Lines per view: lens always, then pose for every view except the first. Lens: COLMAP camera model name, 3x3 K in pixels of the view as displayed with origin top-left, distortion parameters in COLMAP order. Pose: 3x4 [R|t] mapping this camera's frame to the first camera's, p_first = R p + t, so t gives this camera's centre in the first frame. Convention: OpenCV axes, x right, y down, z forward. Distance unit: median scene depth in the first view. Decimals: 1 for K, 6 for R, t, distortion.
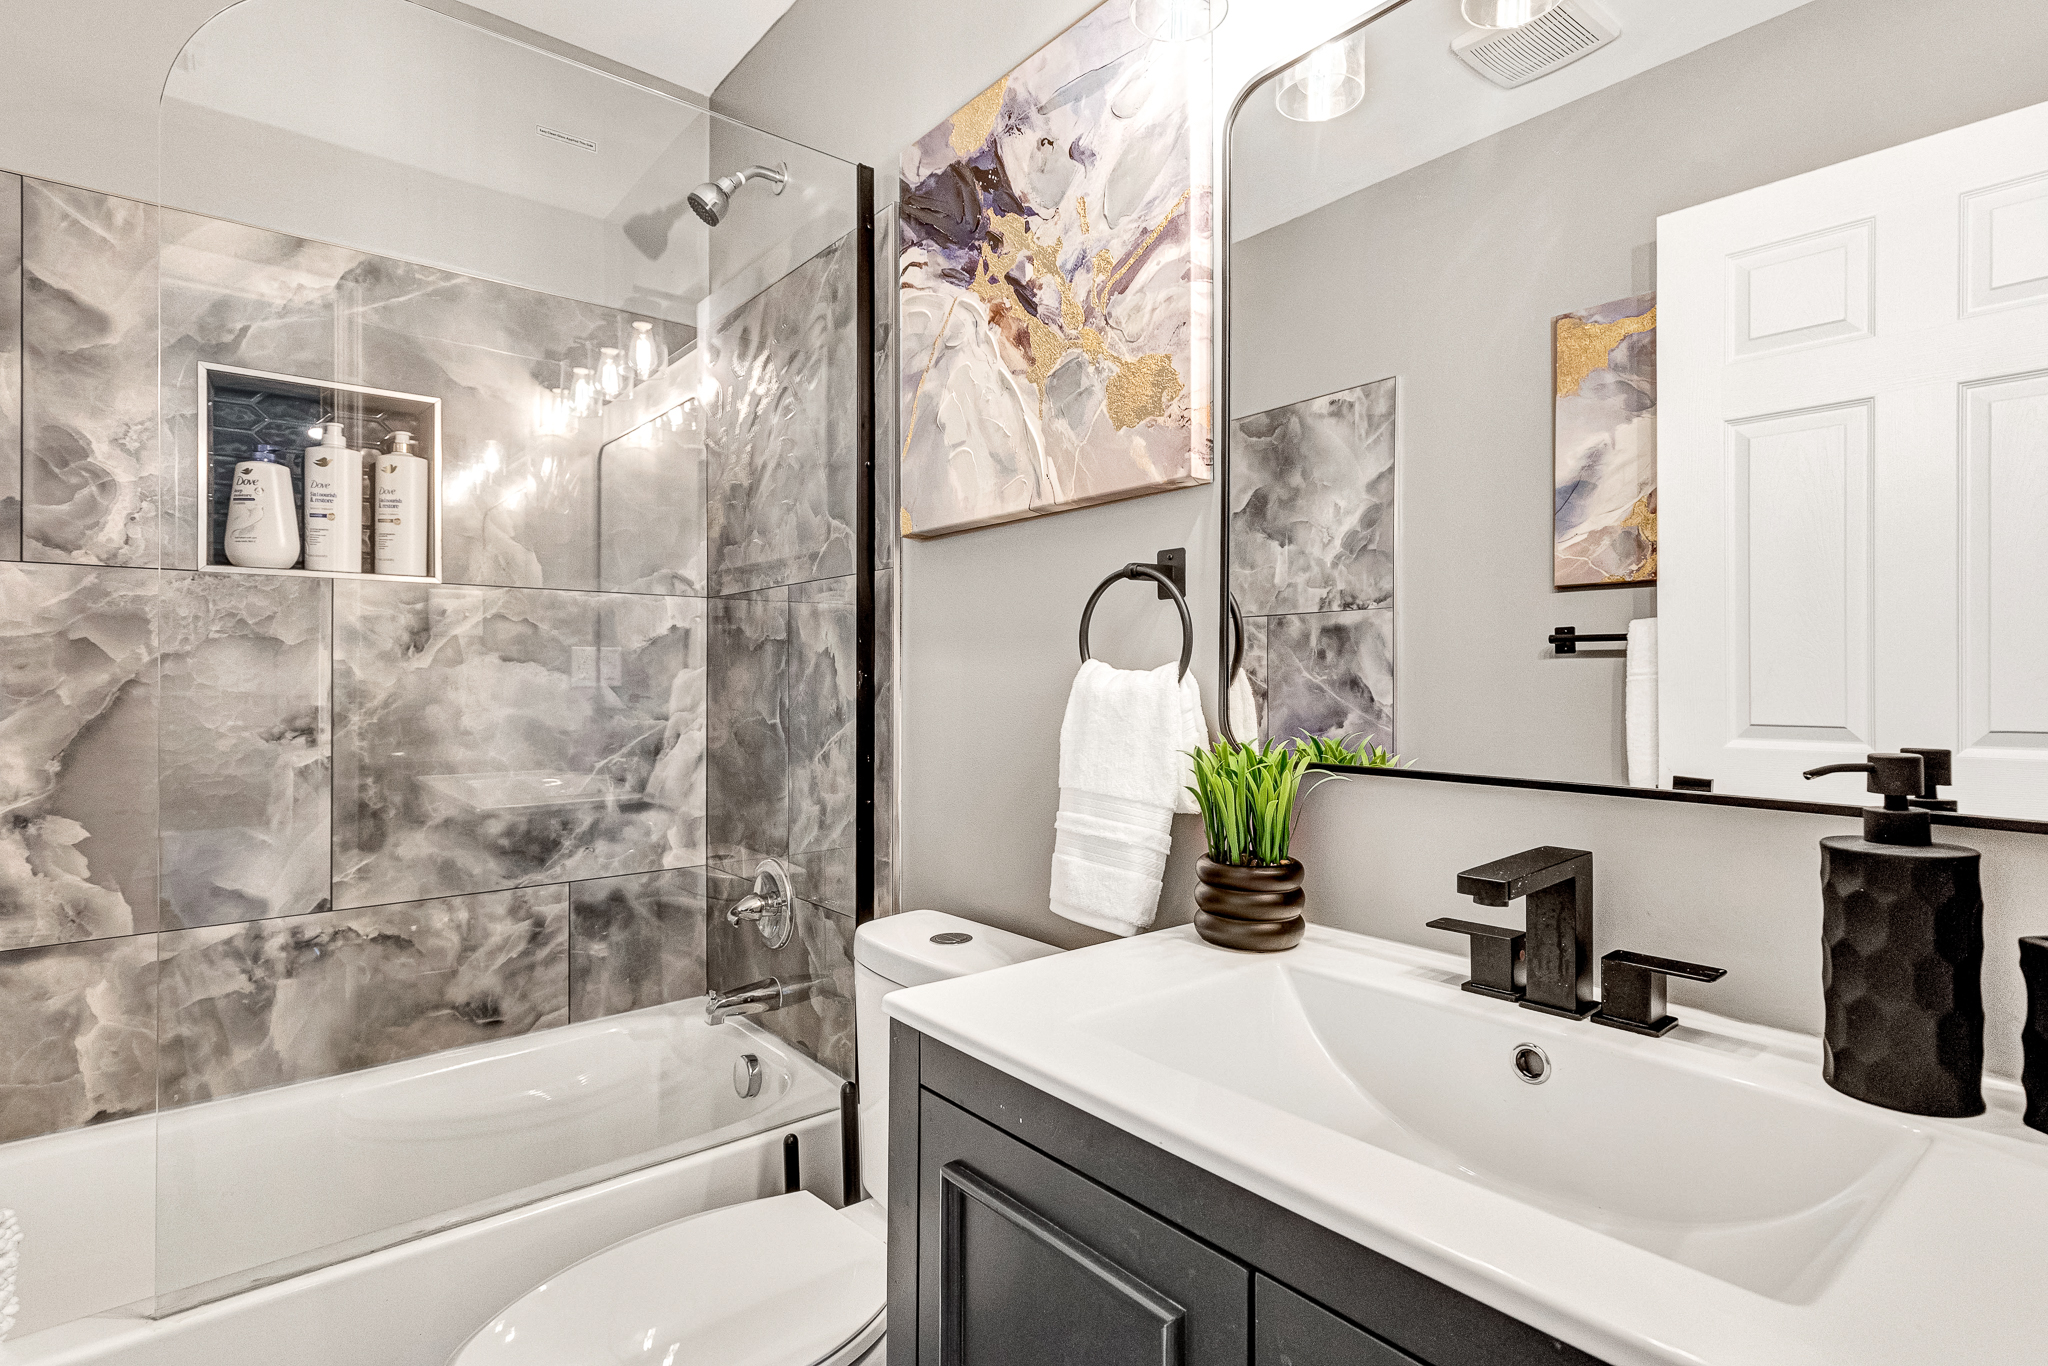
lens RADIAL K [[999.4, 0, 1023.9], [0, 999.4, 675.8], [0, 0, 1]] dist [0.006051, 0.000569]
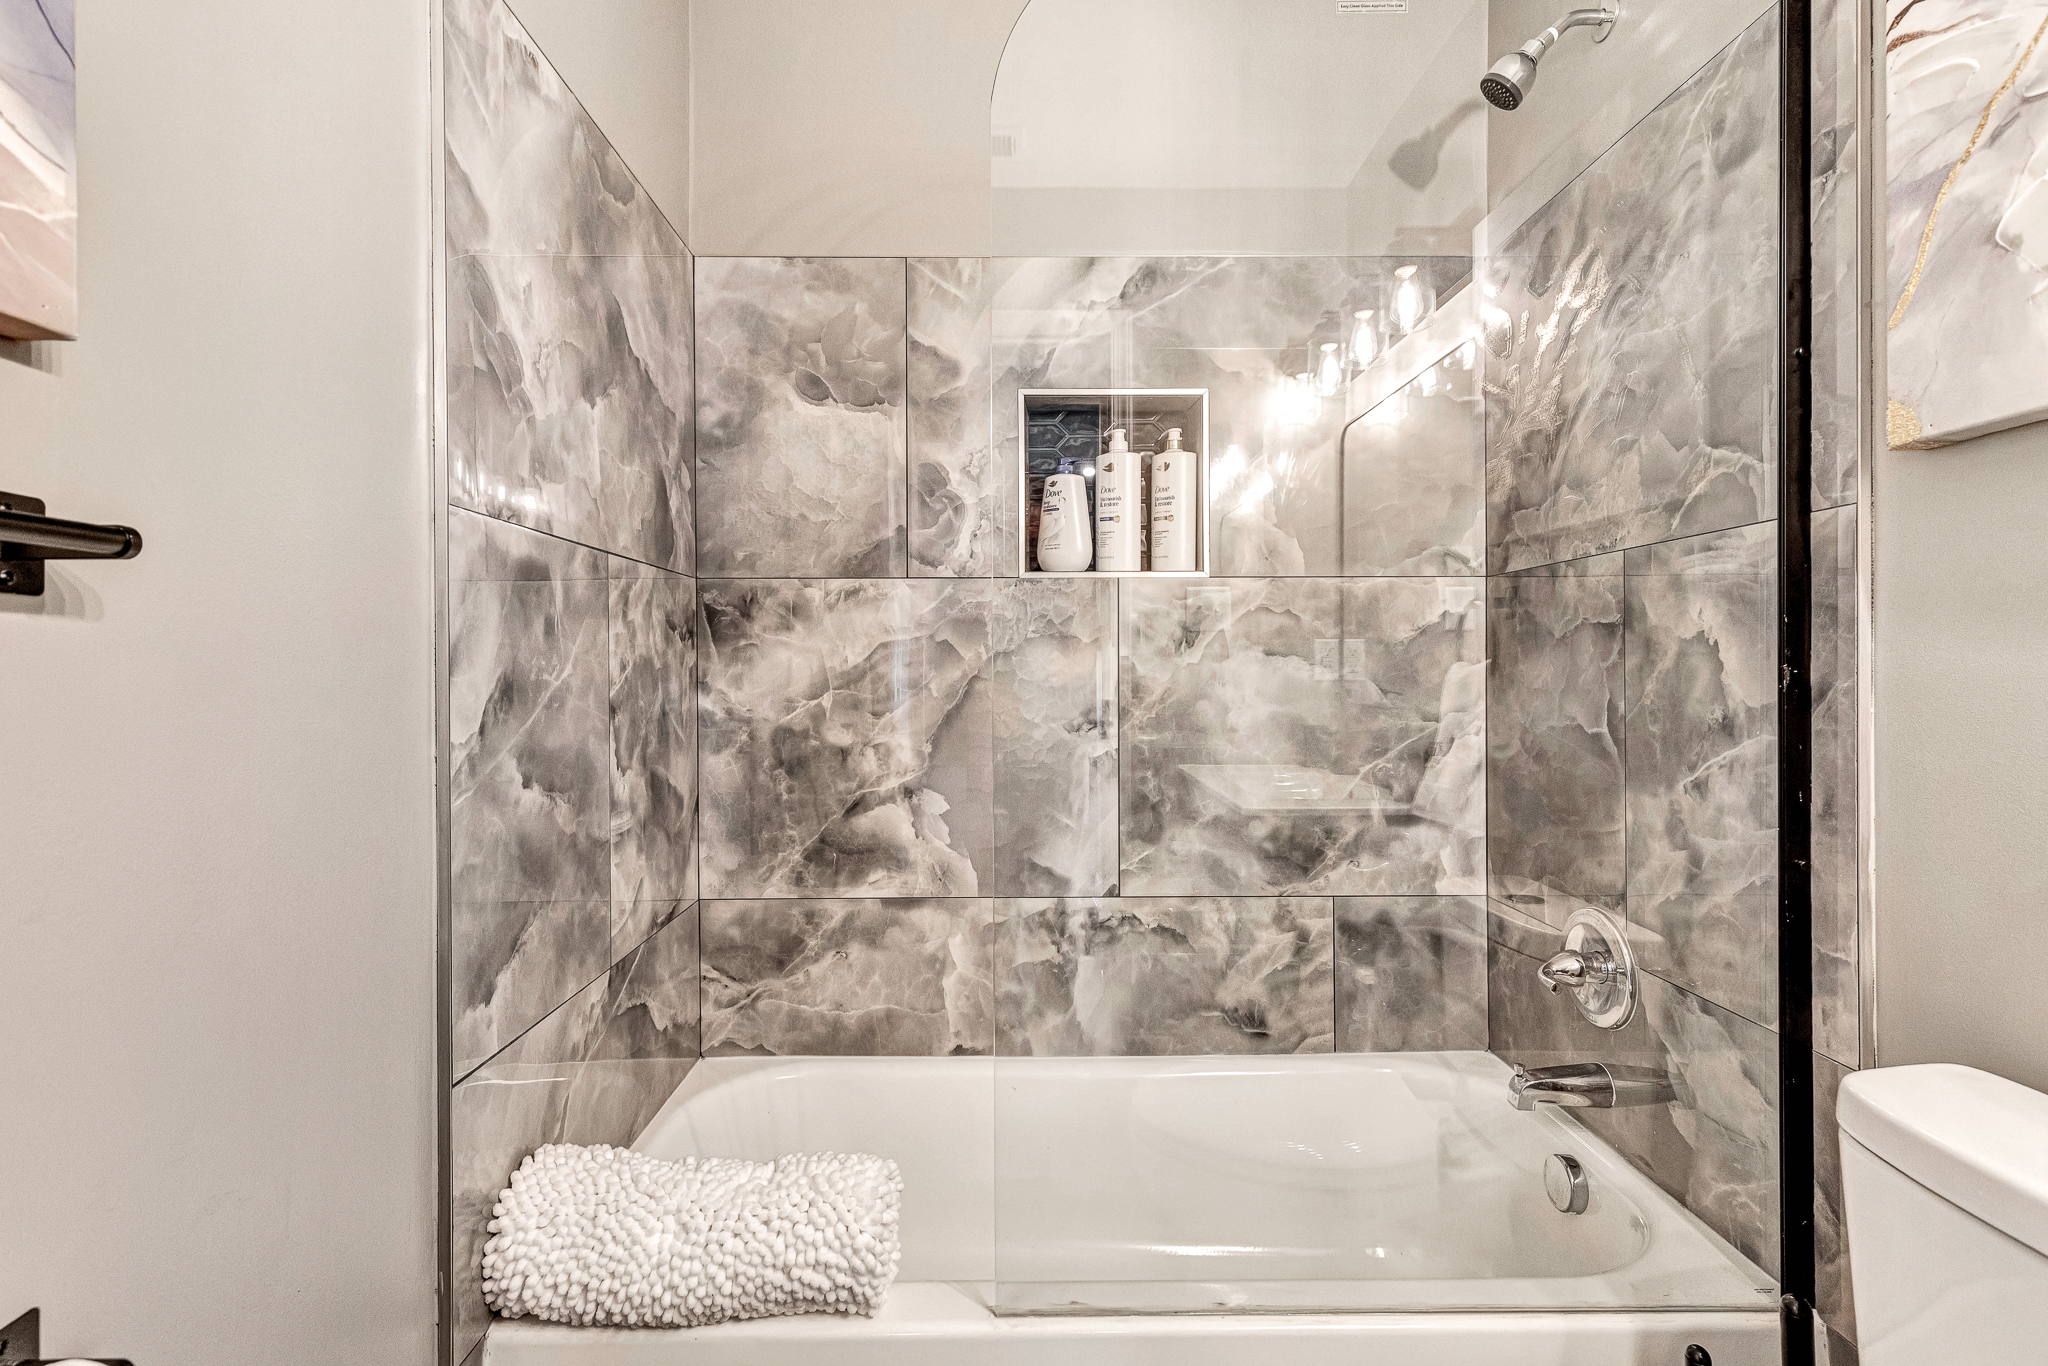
lens RADIAL K [[967.1, 0, 1070.8], [0, 967.1, 682.6], [0, 0, 1]] dist [0.002815, 0.000210]
pose [[0.806148, 0.005394, -0.591689, -0.139509], [0.005129, 0.999857, 0.016103, -0.005002], [0.591691, -0.016017, 0.806006, 0.165424]]
